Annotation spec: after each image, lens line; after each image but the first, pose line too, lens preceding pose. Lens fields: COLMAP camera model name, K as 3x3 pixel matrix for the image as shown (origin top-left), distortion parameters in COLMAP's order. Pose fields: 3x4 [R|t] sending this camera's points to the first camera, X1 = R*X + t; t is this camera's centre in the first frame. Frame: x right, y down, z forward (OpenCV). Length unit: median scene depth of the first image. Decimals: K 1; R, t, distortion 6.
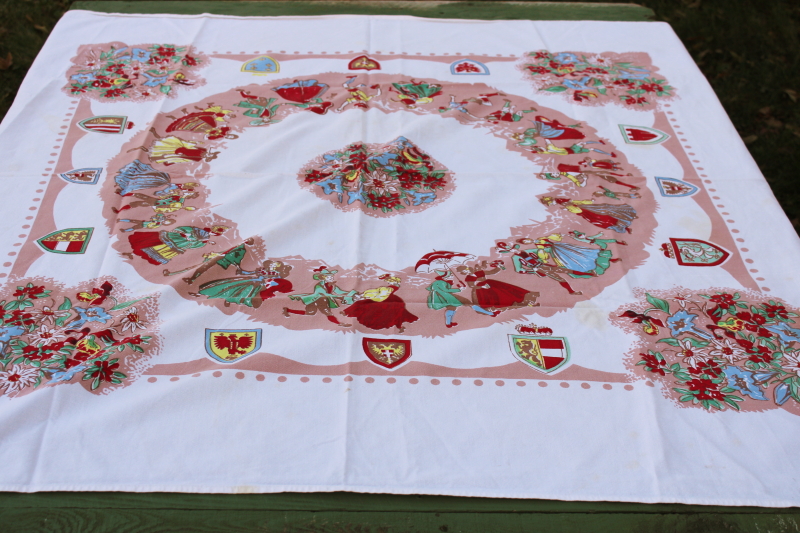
lens RADIAL K [[1239.8, 0, 424.7], [0, 1239.8, 266.4], [0, 0, 1]] dist [-0.015073, -0.017685]
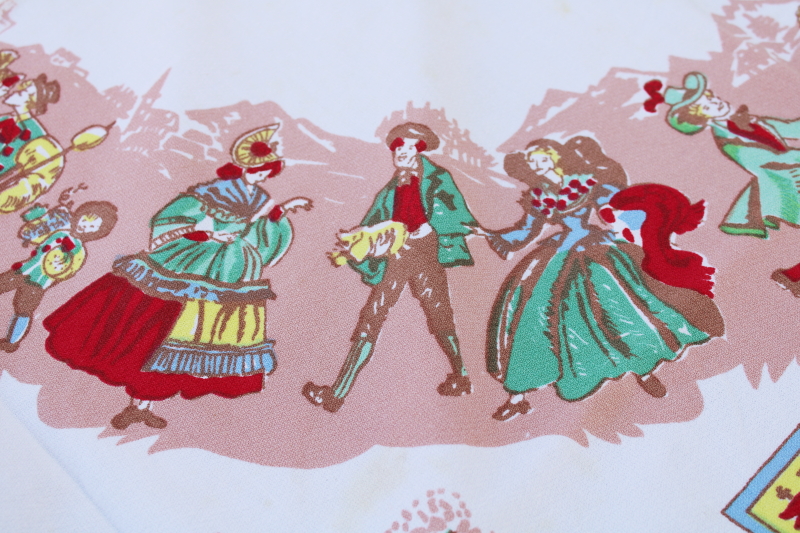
lens RADIAL K [[1218.1, 0, 400.0], [0, 1218.1, 266.5], [0, 0, 1]] dist [-0.041303, 0.088563]
pose [[0.748789, -0.573275, 0.332672, -0.263112], [0.405997, 0.793438, 0.453456, -0.132992], [-0.523909, -0.204479, 0.826866, 0.745690]]
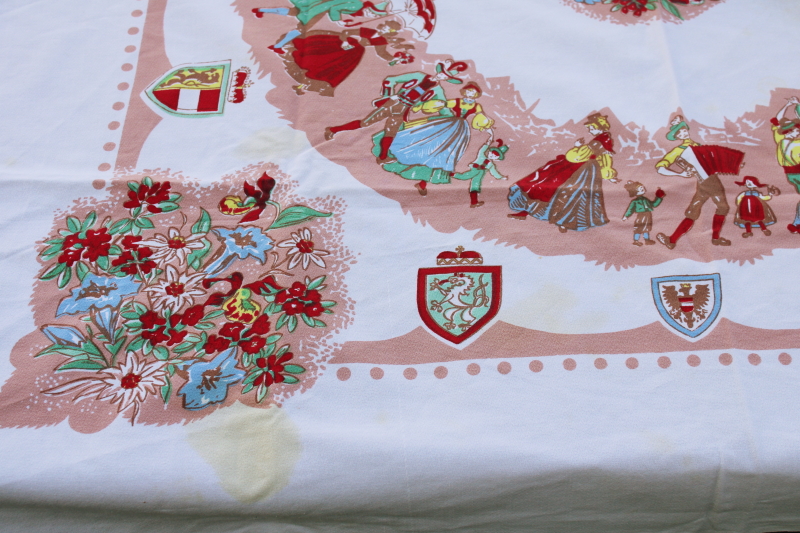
lens RADIAL K [[1218.1, 0, 400.0], [0, 1218.1, 266.5], [0, 0, 1]] dist [-0.041303, 0.088563]
pose [[-0.005377, 0.782526, -0.622595, 0.578331], [-0.537601, 0.522714, 0.661630, -0.394330], [0.843182, 0.338265, 0.417876, 0.739118]]
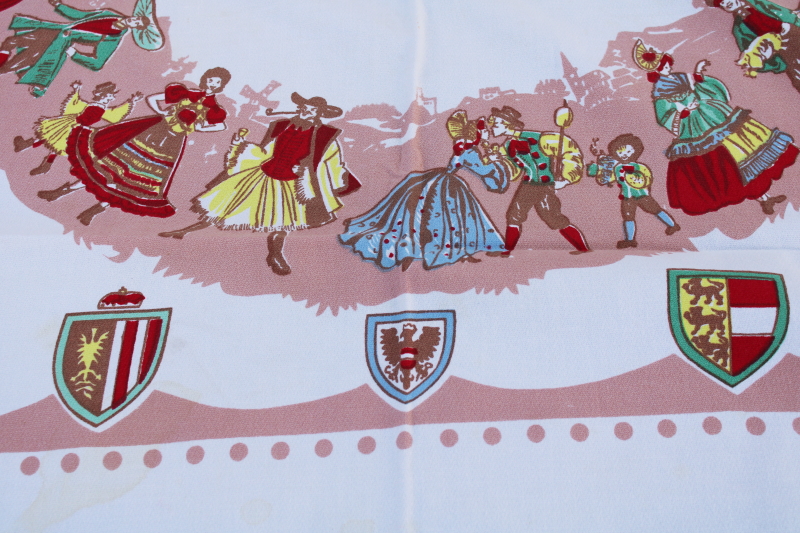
lens RADIAL K [[1239.8, 0, 424.7], [0, 1239.8, 266.4], [0, 0, 1]] dist [-0.015073, -0.017685]
pose [[0.064908, -0.891538, 0.448271, -0.469882], [0.590519, 0.396436, 0.702941, -0.395864], [-0.804409, 0.219086, 0.552202, 0.845711]]
